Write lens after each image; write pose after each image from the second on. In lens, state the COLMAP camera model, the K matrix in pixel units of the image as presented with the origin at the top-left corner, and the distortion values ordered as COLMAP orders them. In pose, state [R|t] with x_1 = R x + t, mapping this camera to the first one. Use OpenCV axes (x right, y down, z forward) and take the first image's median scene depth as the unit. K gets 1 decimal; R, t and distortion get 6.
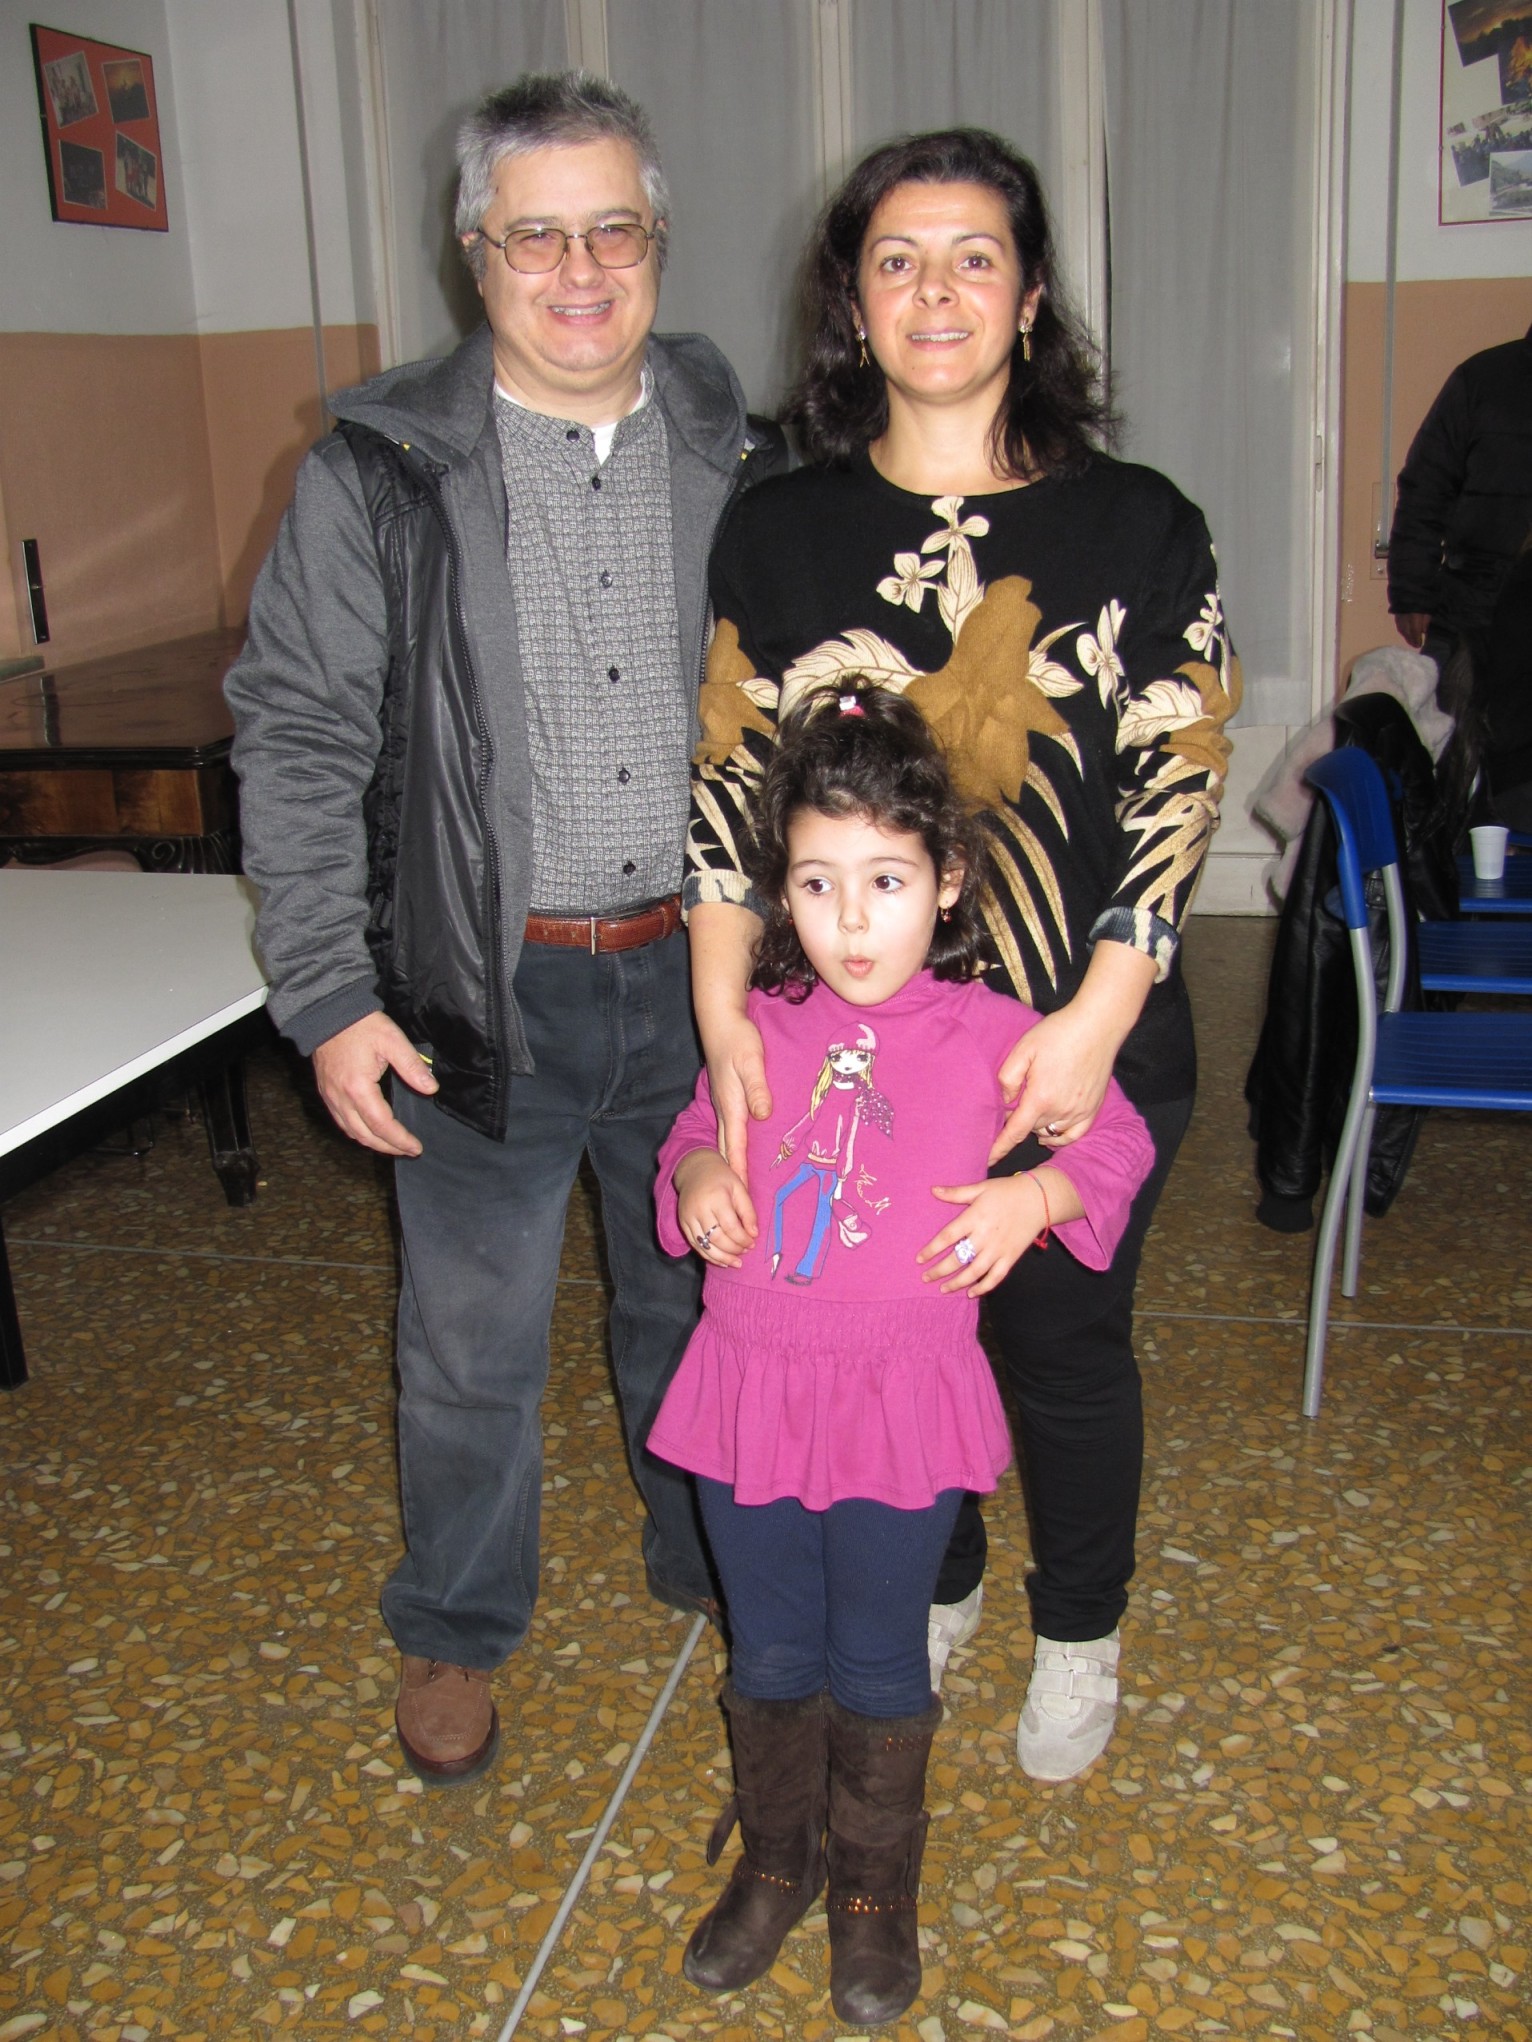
lens RADIAL K [[2127.2, 0, 766.0], [0, 2127.2, 1021.0], [0, 0, 1]] dist [-0.218407, 0.297723]
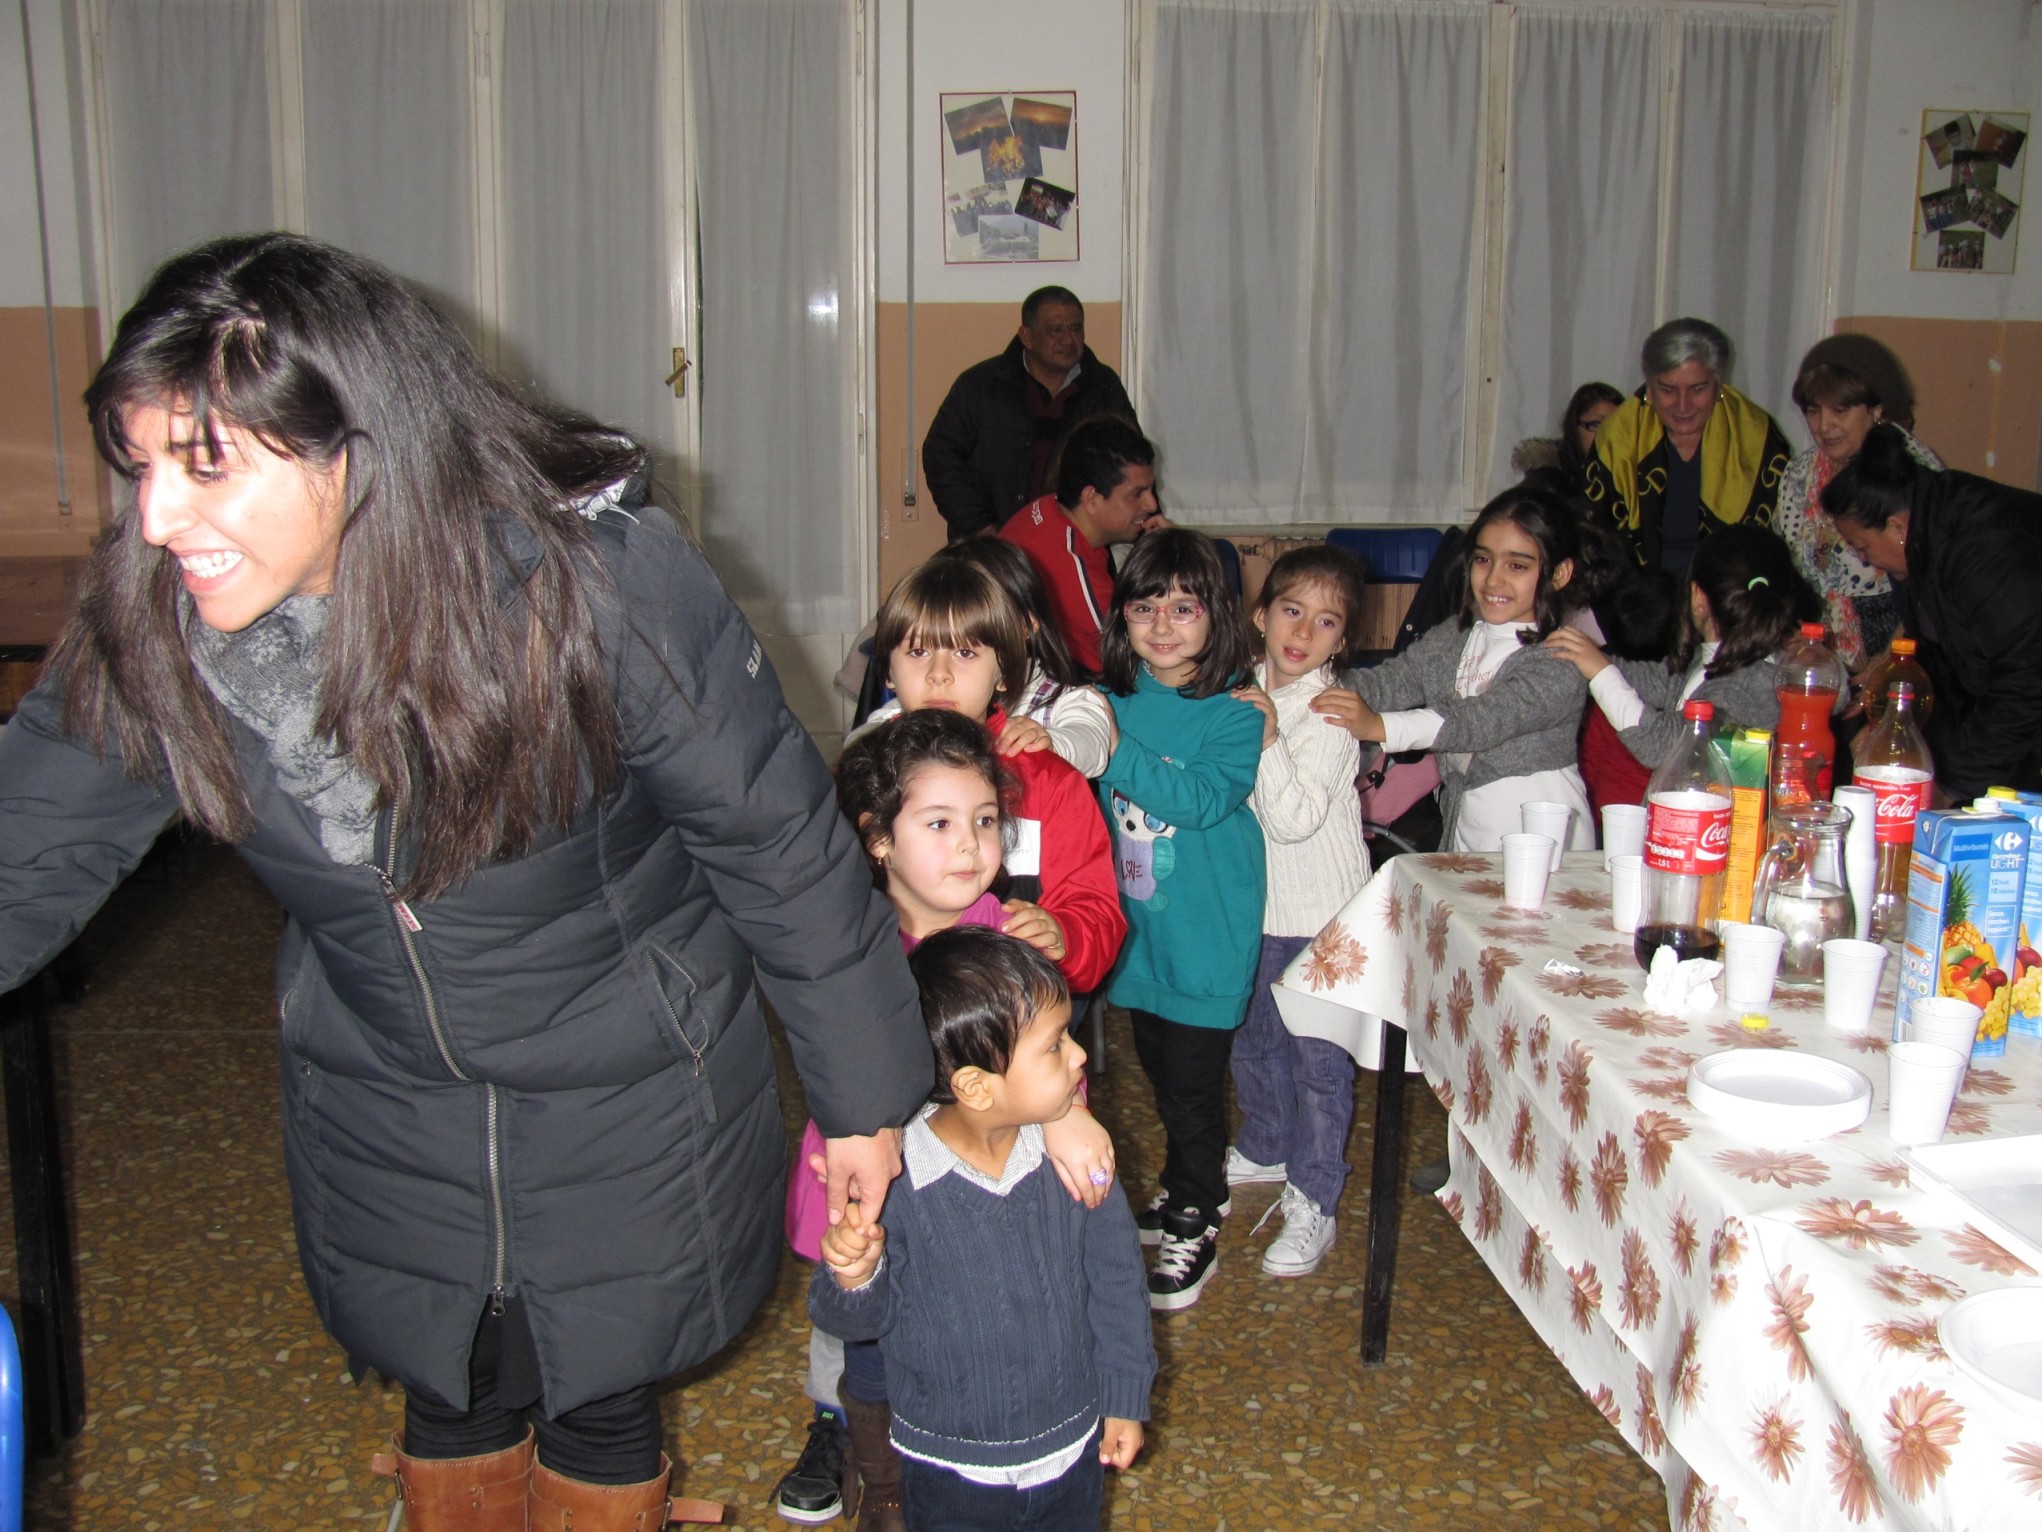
lens RADIAL K [[2127.2, 0, 1021.0], [0, 2127.2, 766.0], [0, 0, 1]] dist [-0.218407, 0.297723]
pose [[0.946301, -0.022480, 0.322504, -0.083004], [0.051393, 0.995354, -0.081417, 0.061480], [-0.319176, 0.093619, 0.943060, -0.308731]]
